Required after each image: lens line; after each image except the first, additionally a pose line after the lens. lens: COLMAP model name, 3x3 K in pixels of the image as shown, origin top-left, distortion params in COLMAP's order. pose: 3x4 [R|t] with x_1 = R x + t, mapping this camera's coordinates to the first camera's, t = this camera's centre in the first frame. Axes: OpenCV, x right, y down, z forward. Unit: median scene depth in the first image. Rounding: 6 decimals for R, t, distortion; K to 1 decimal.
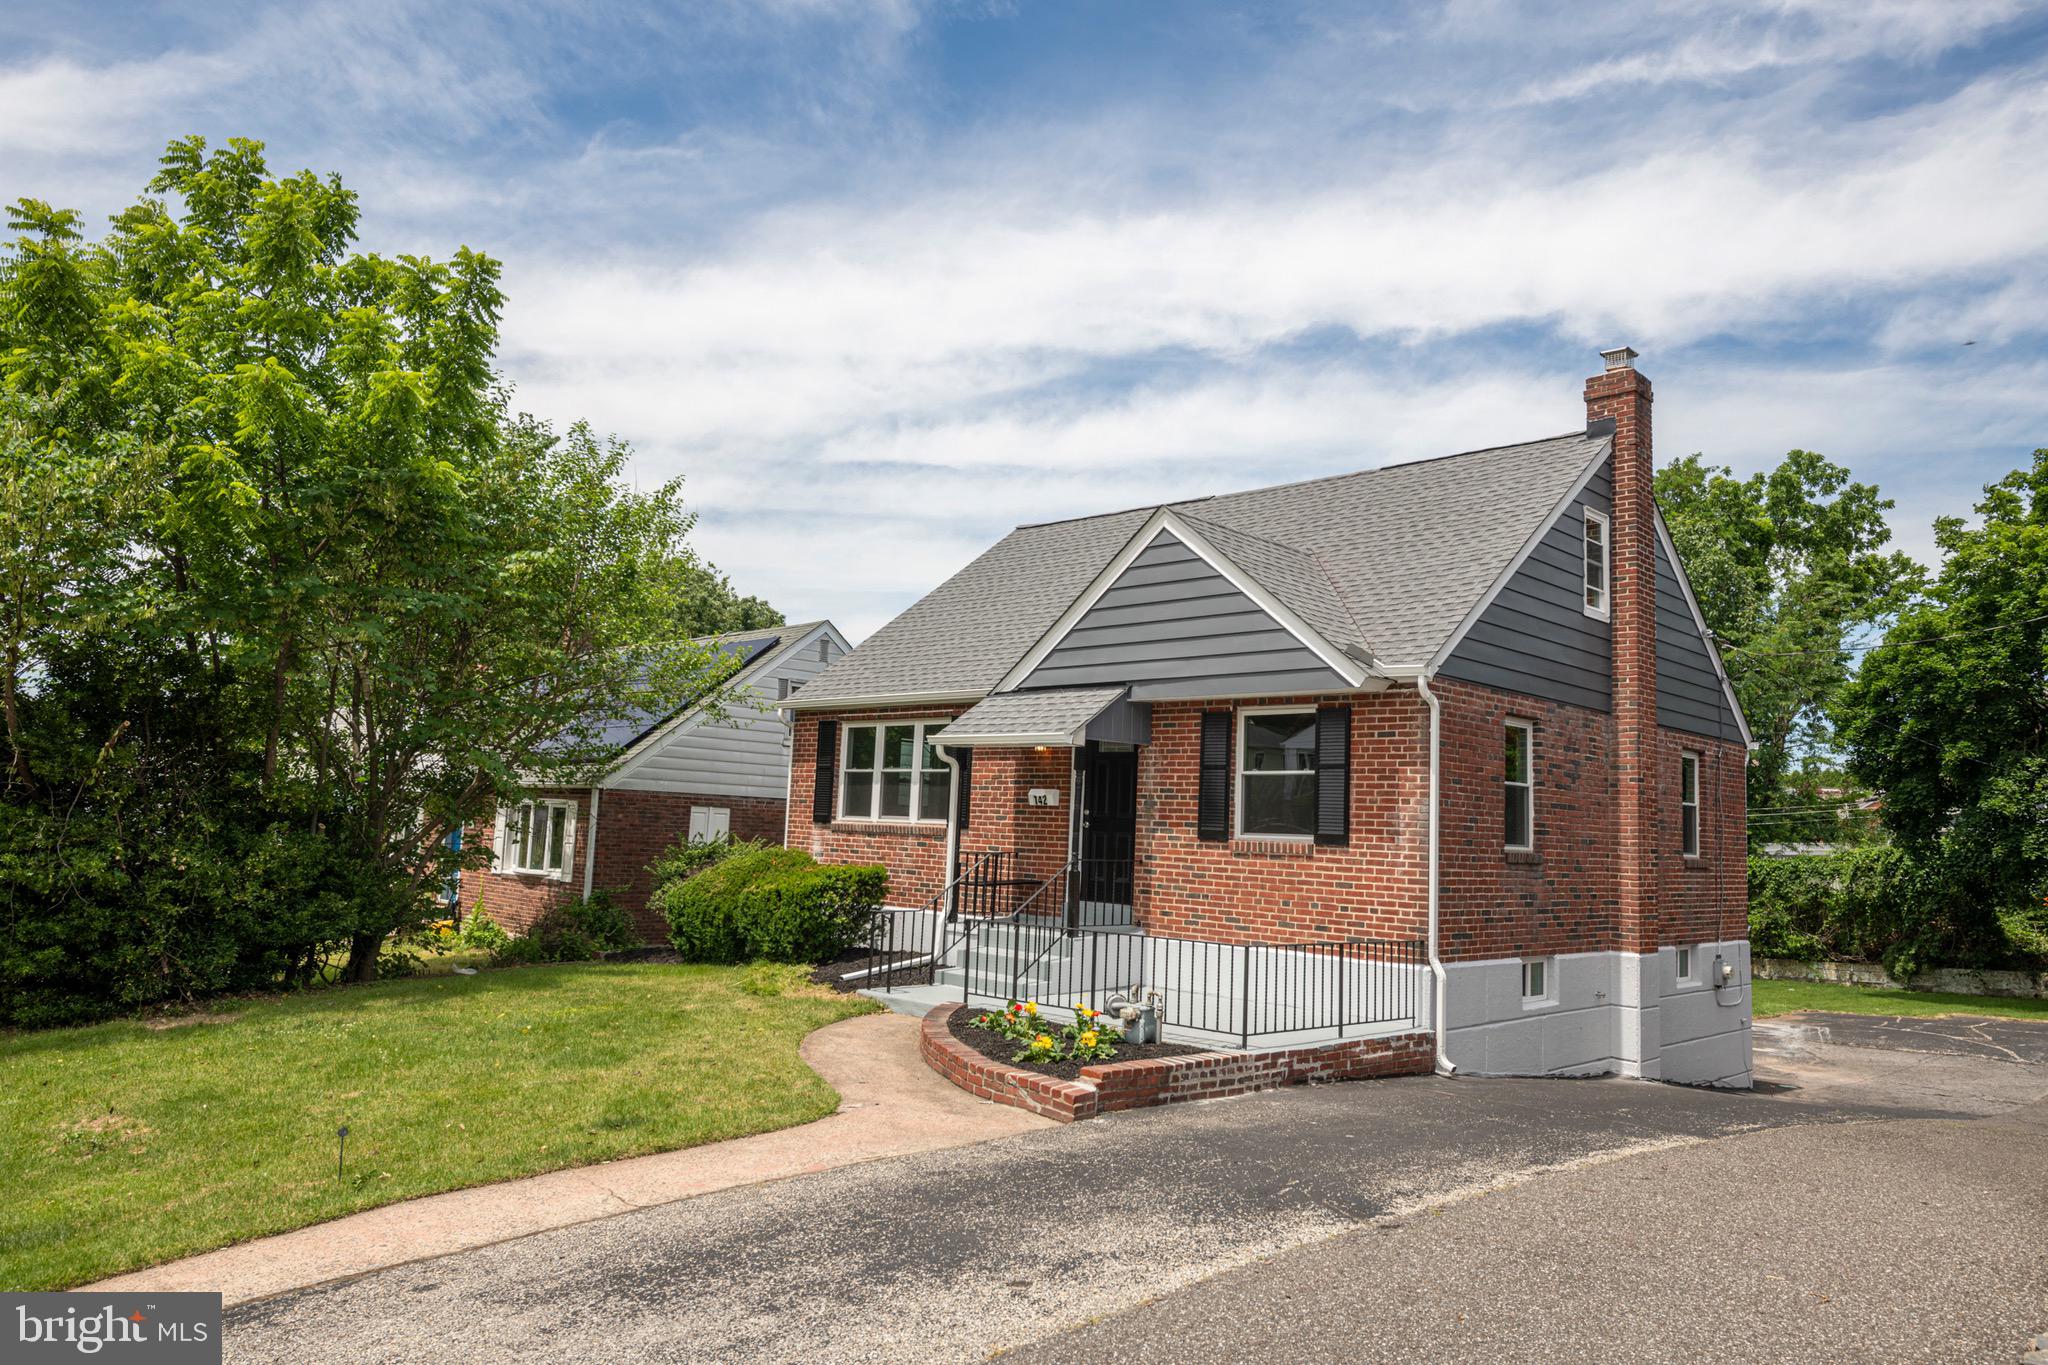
lens RADIAL K [[1380.5, 0, 1028.2], [0, 1380.5, 668.0], [0, 0, 1]] dist [0.001851, -0.000396]
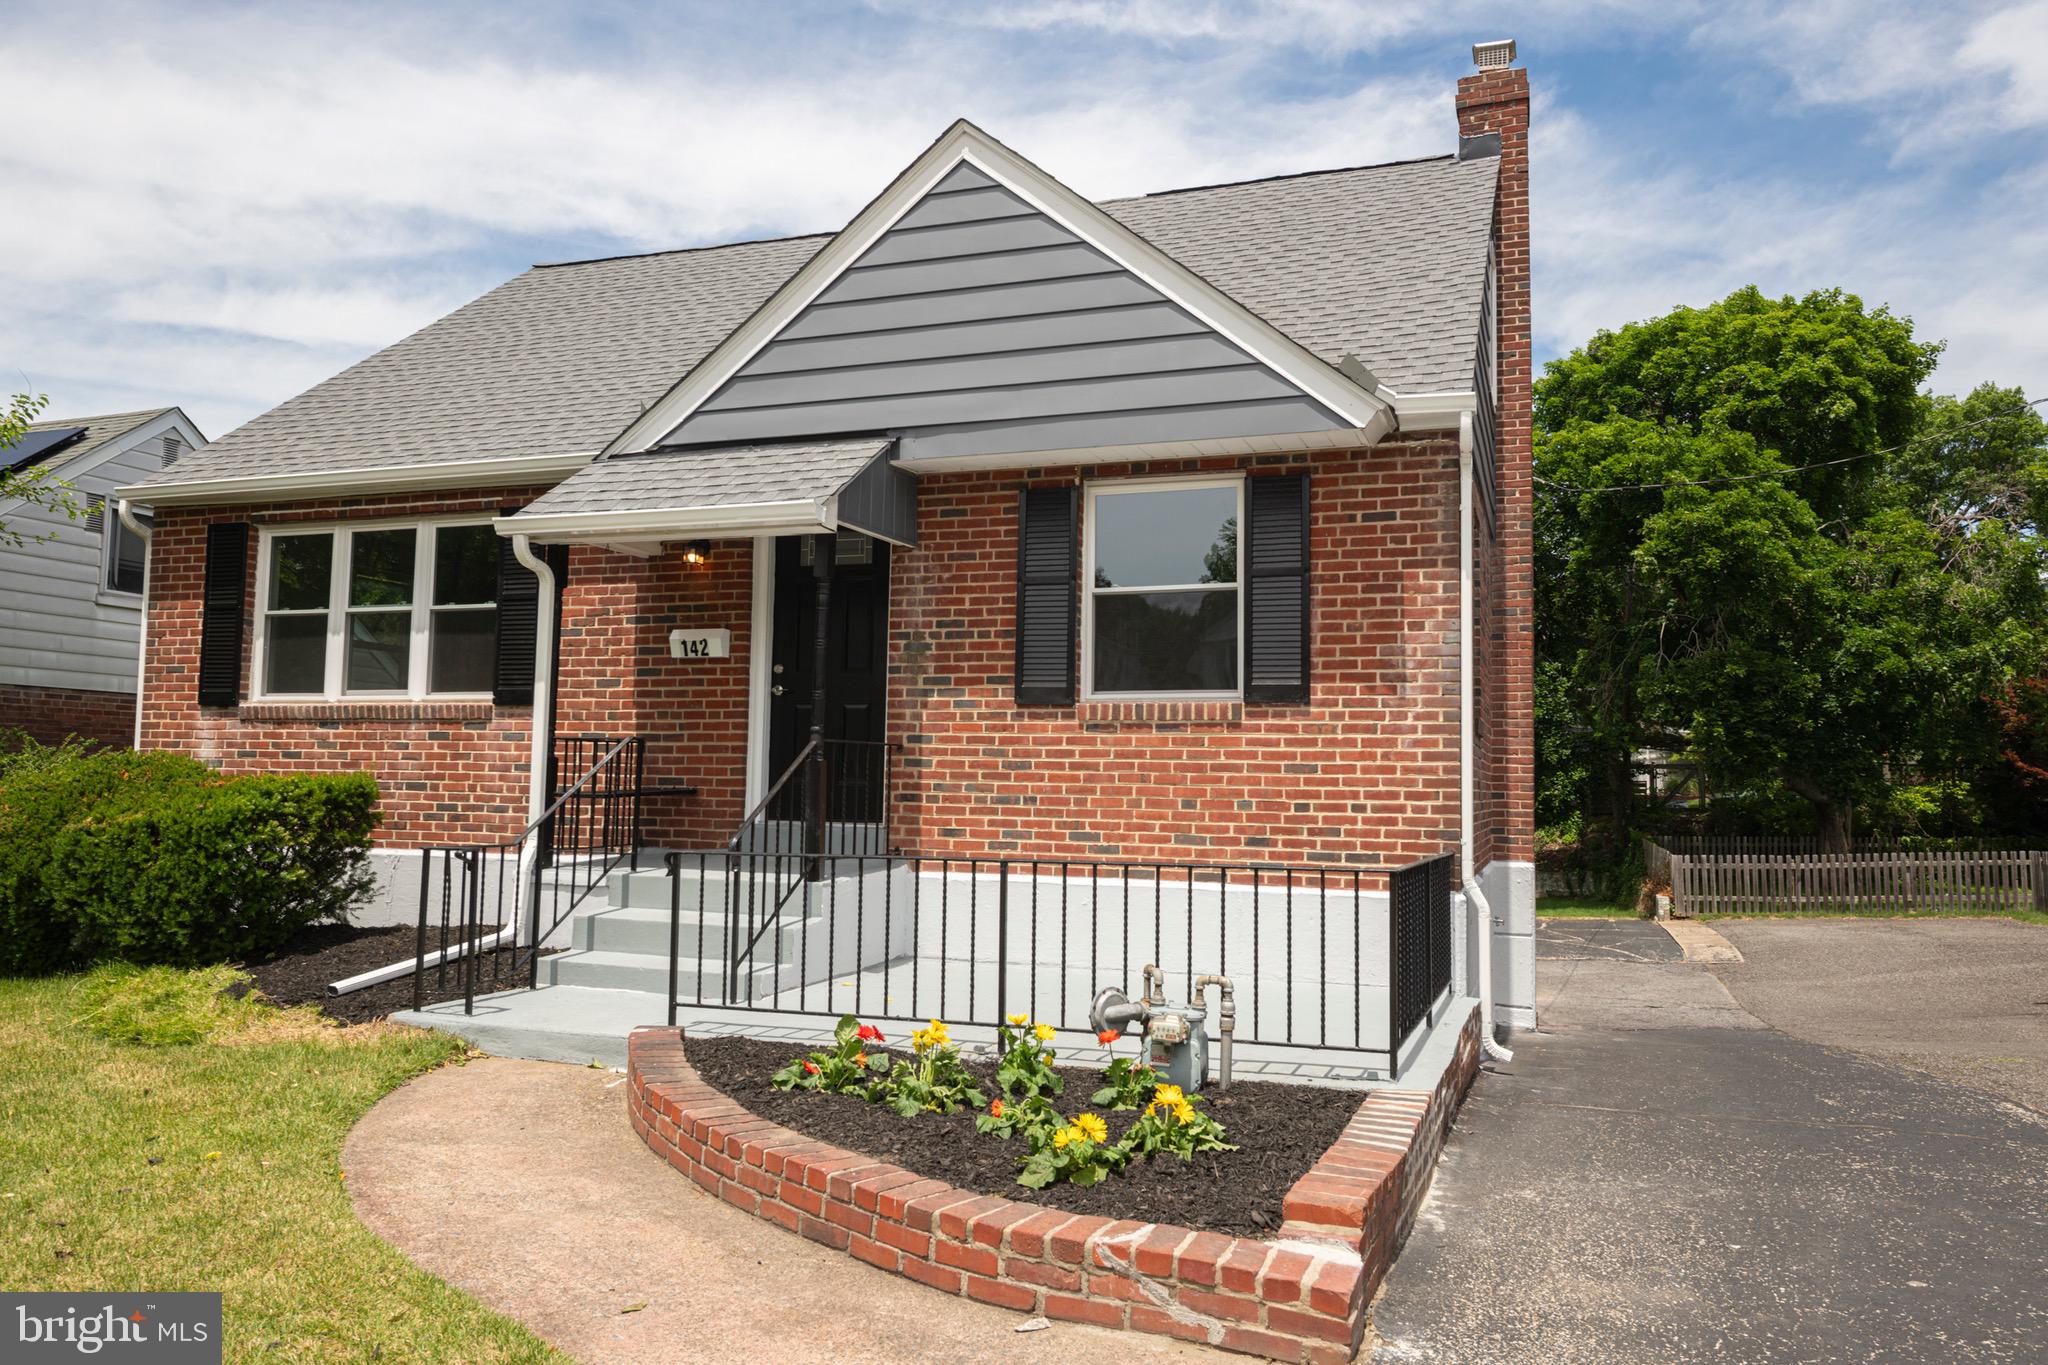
lens RADIAL K [[1450.4, 0, 1054.6], [0, 1450.4, 687.8], [0, 0, 1]] dist [0.000782, 0.001170]
pose [[0.904398, 0.003228, 0.426678, -0.131944], [-0.029210, 0.998094, 0.054364, 0.088387], [-0.425690, -0.061630, 0.902768, 0.464478]]
